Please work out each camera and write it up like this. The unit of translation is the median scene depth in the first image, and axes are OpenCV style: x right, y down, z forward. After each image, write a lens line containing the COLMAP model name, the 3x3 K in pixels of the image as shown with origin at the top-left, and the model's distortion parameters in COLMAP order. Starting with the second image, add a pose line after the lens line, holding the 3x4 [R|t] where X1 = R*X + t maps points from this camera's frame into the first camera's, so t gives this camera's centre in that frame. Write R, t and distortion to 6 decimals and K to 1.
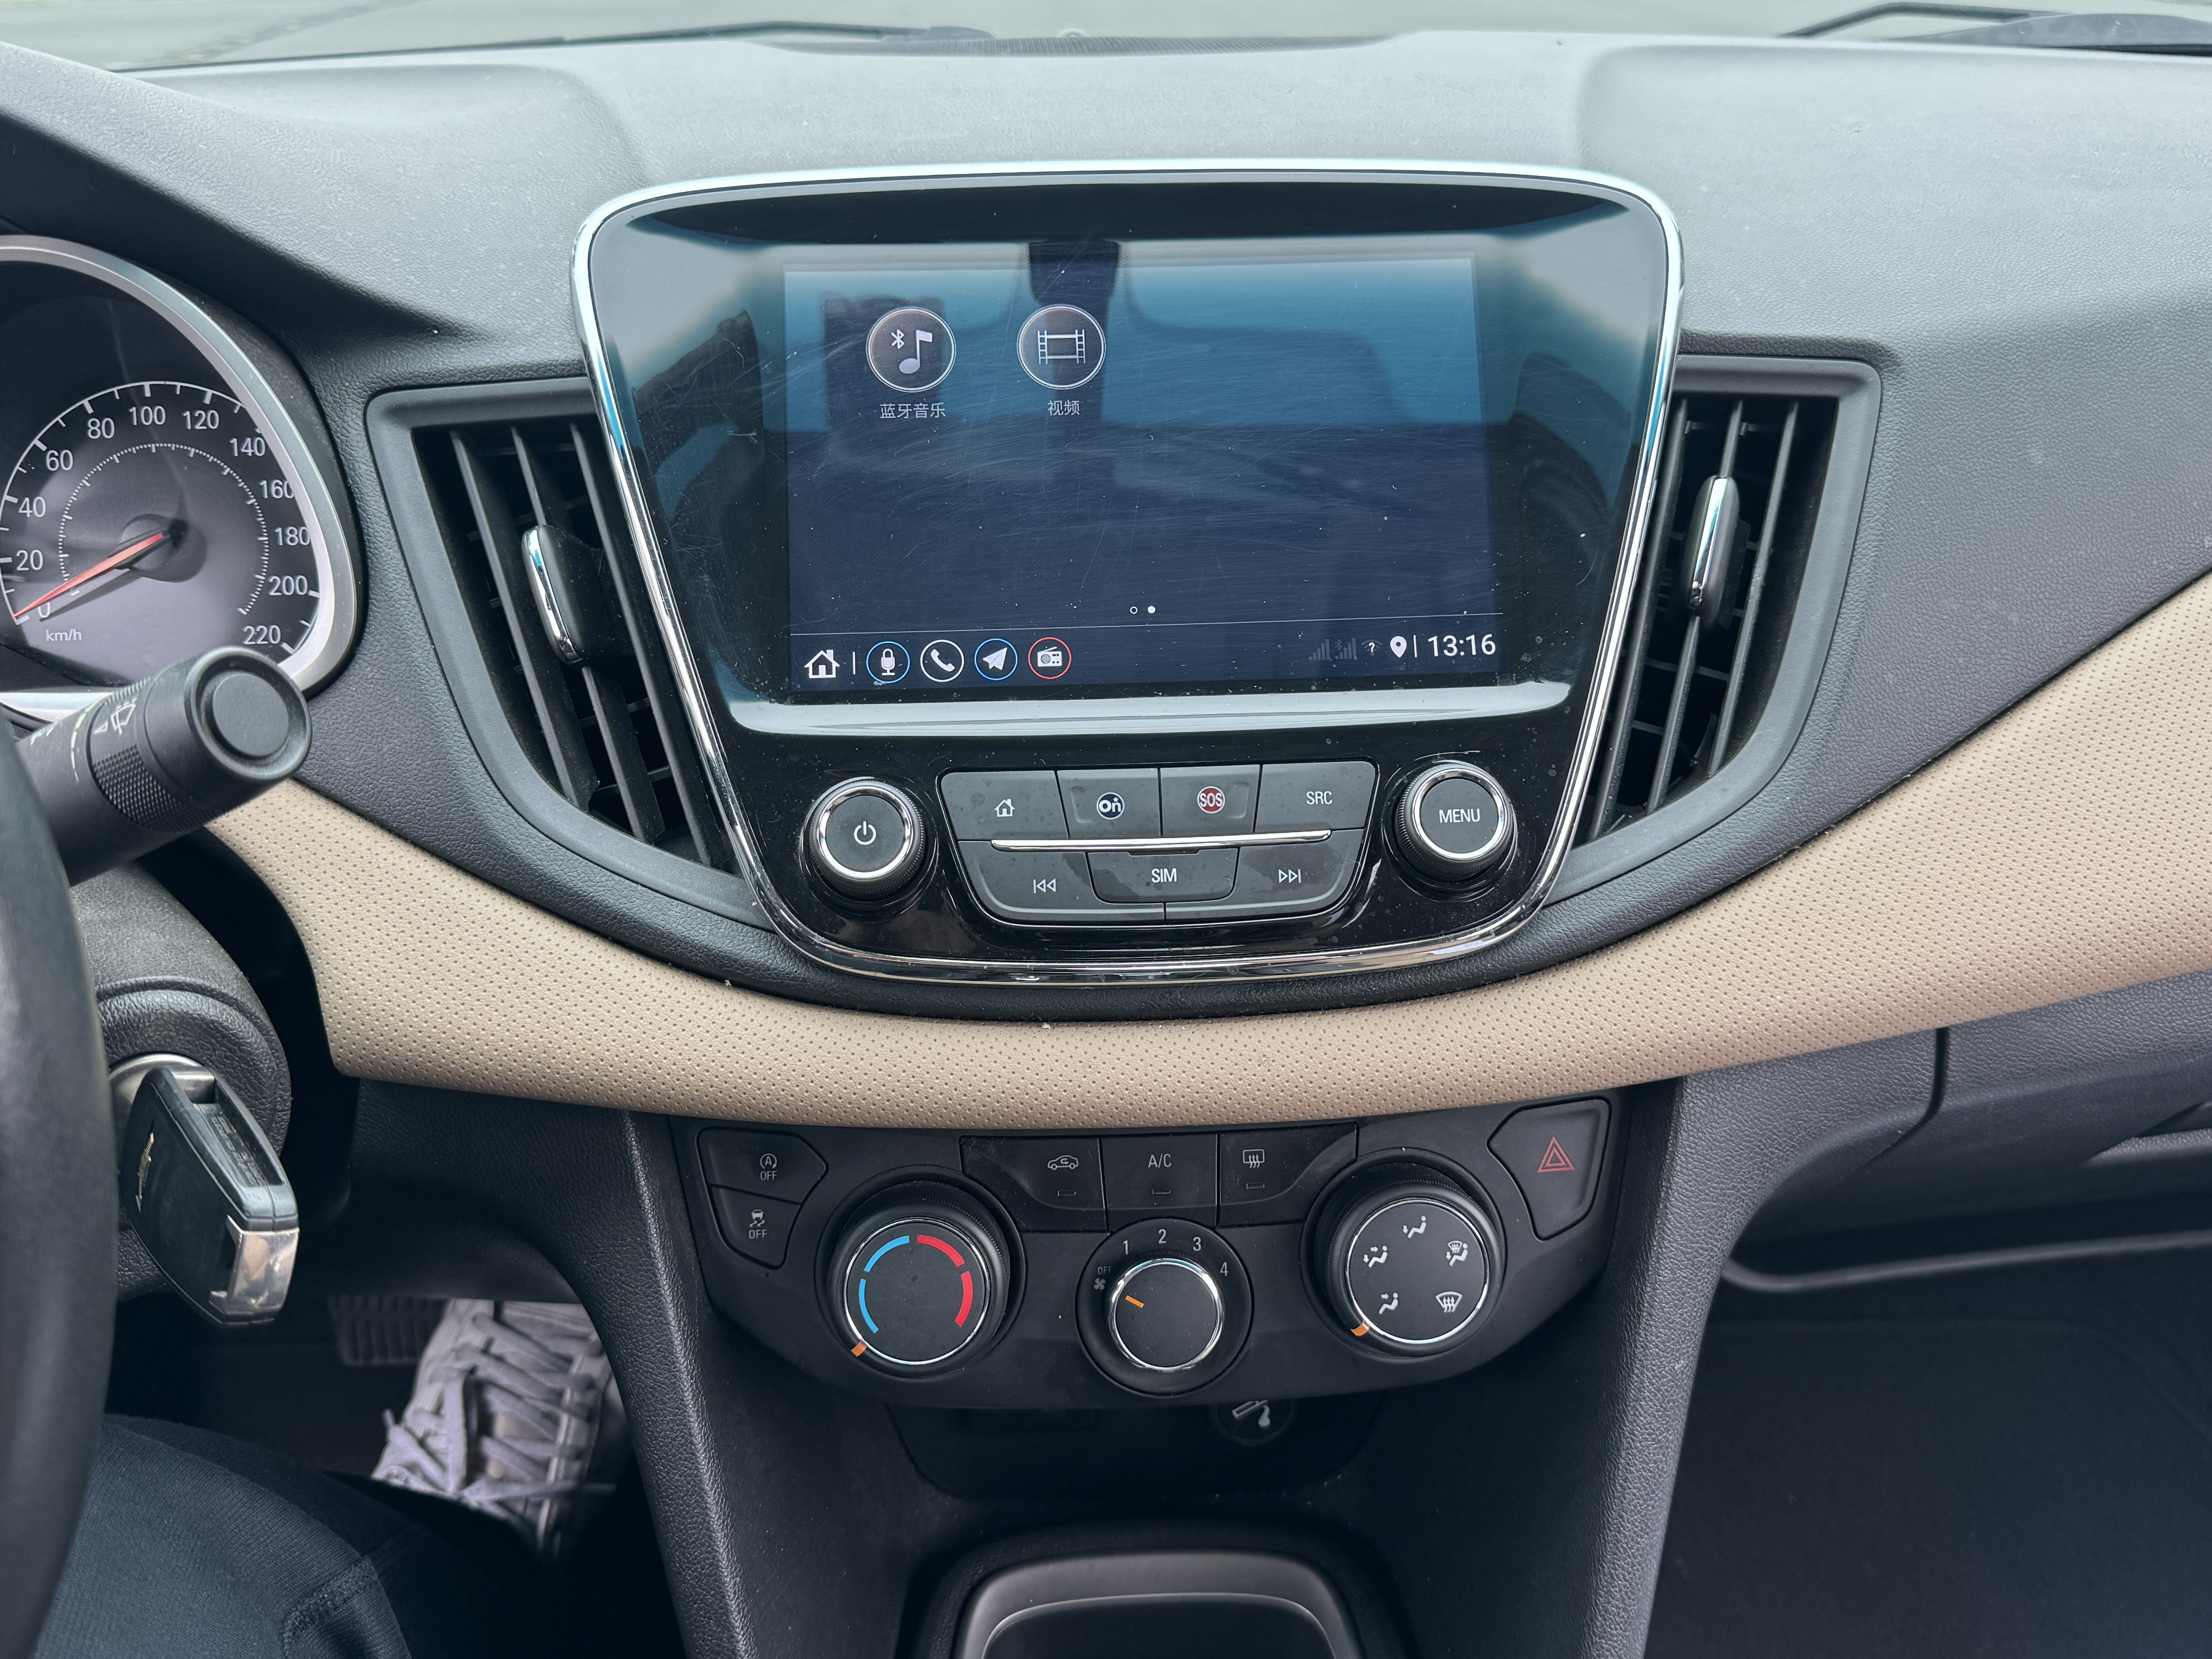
lens RADIAL K [[1878.5, 0, 1106.0], [0, 1878.5, 829.5], [0, 0, 1]] dist [0.137033, -0.245603]
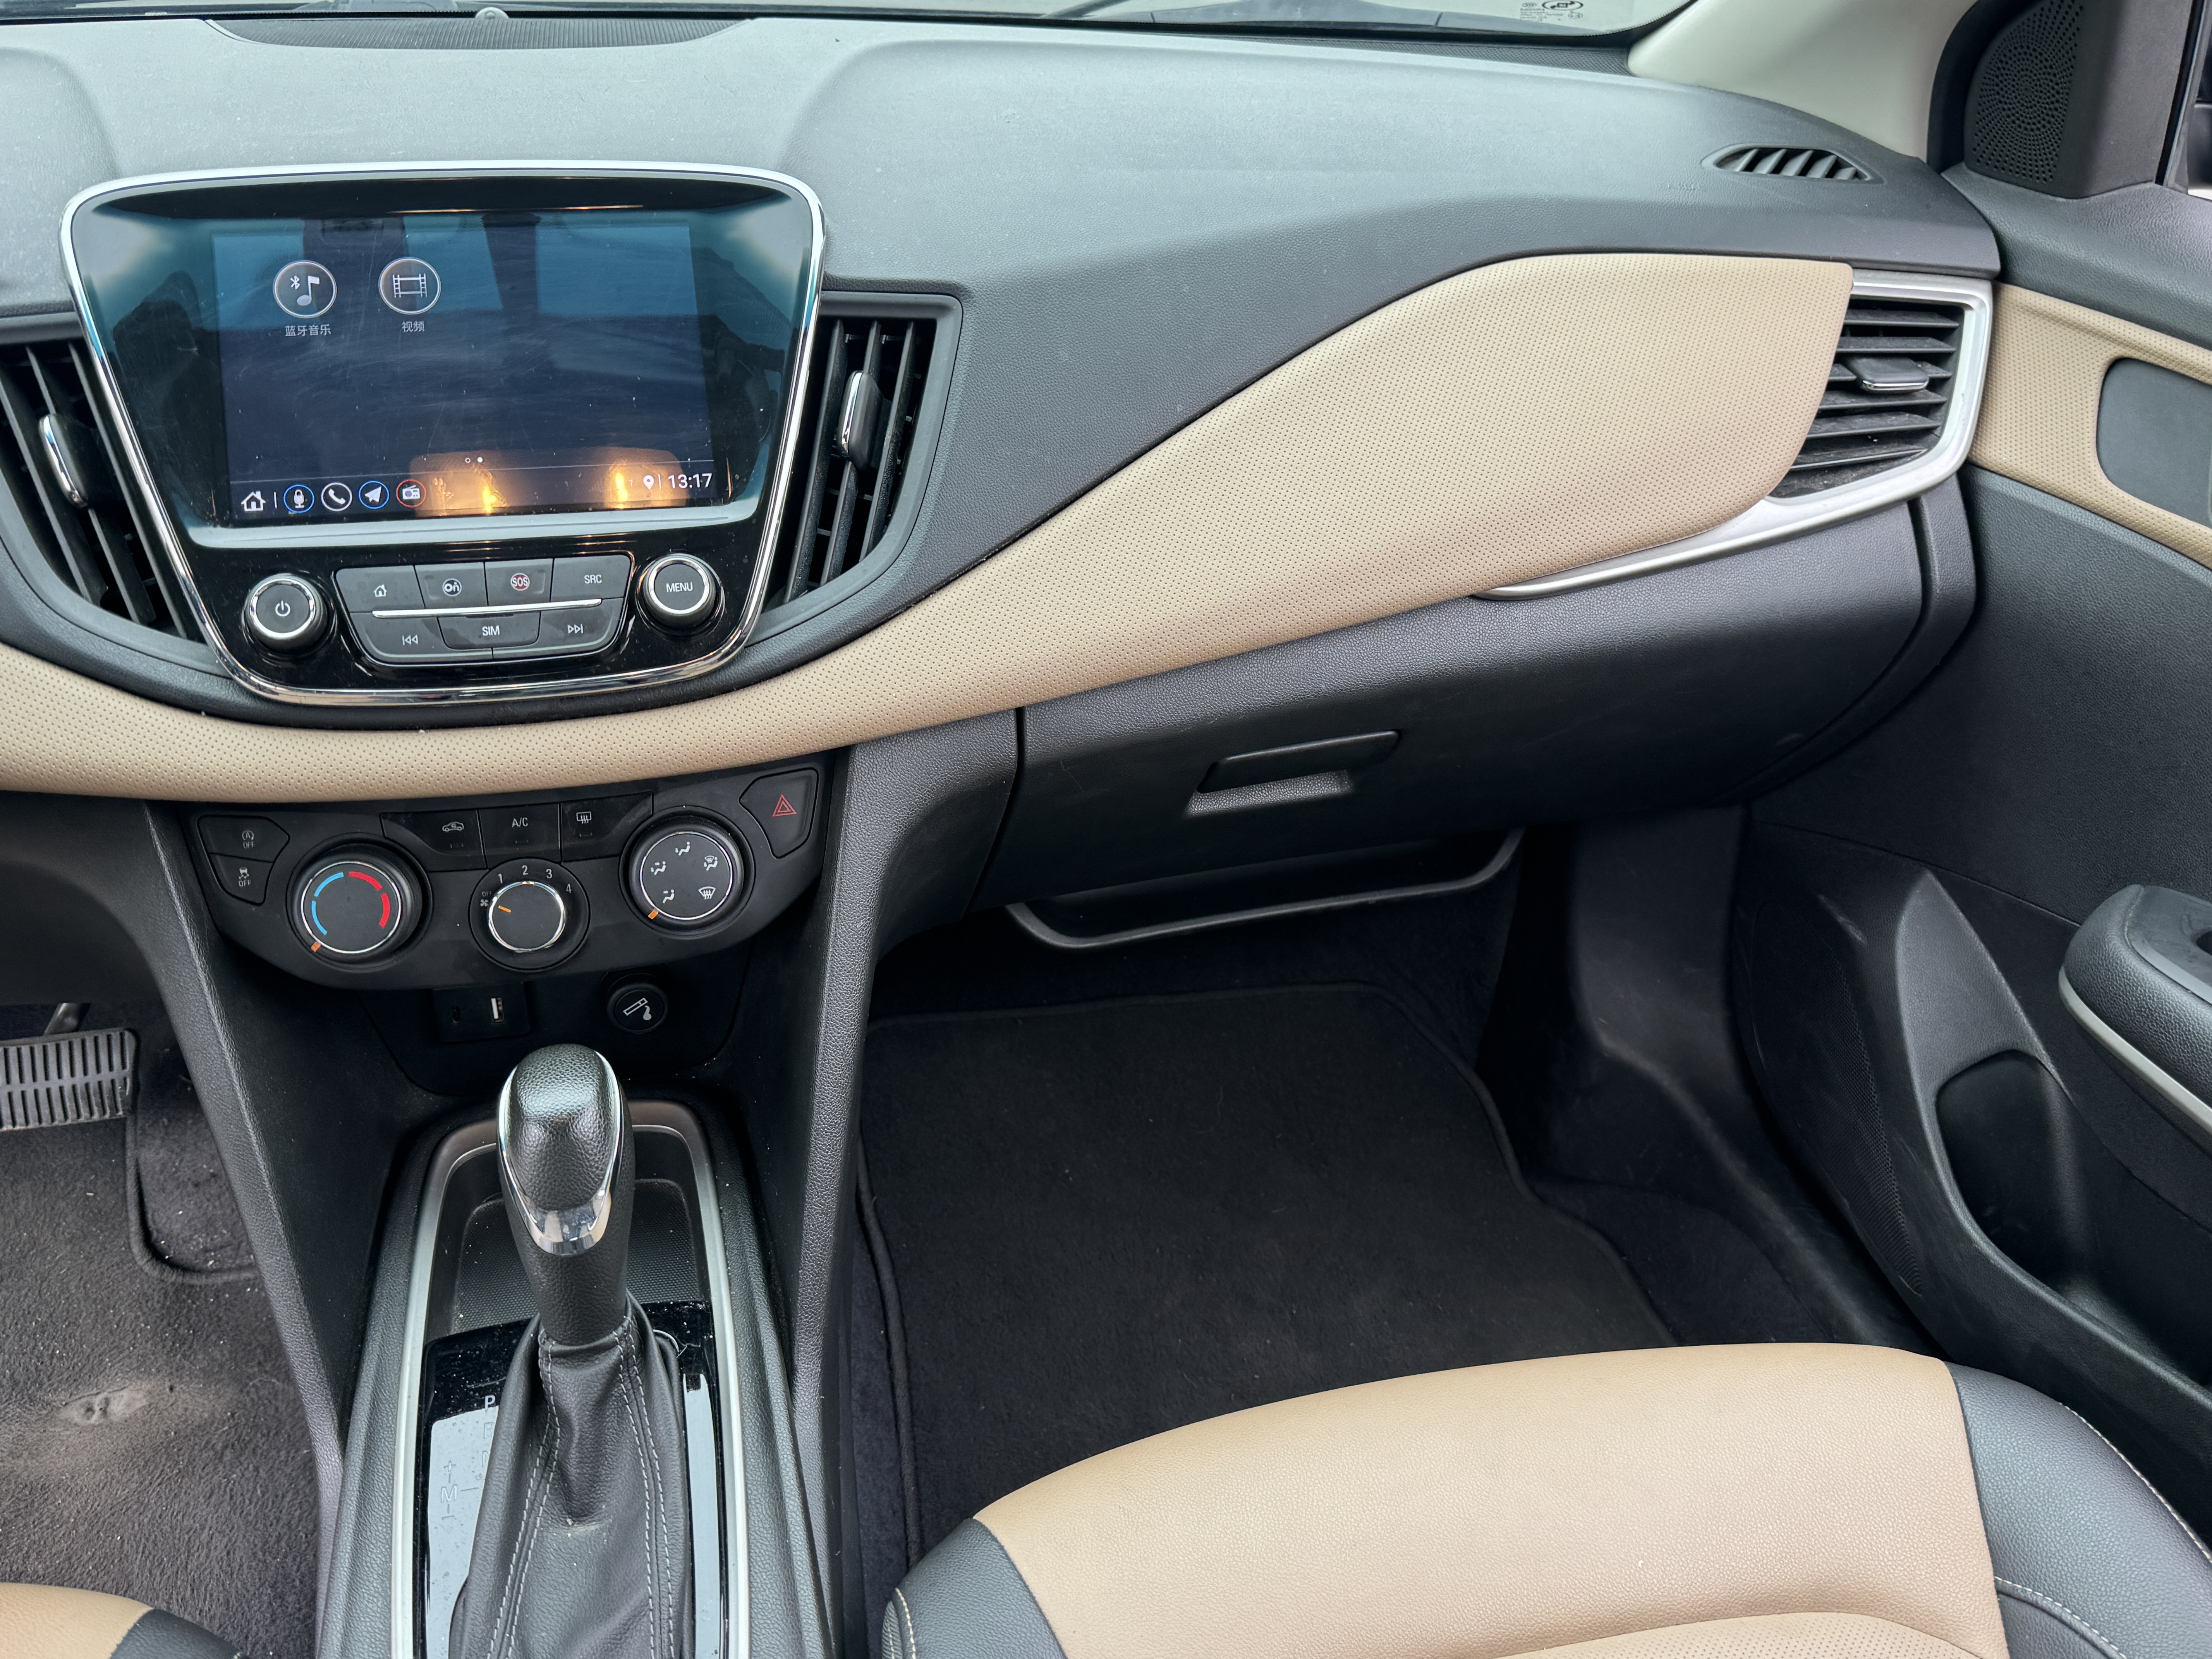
lens RADIAL K [[1862.2, 0, 1105.6], [0, 1862.2, 838.3], [0, 0, 1]] dist [0.123243, -0.217701]
pose [[0.984708, -0.057274, 0.164528, 0.252100], [0.044656, 0.995842, 0.079398, 0.089449], [-0.168391, -0.070837, 0.983172, -0.613755]]
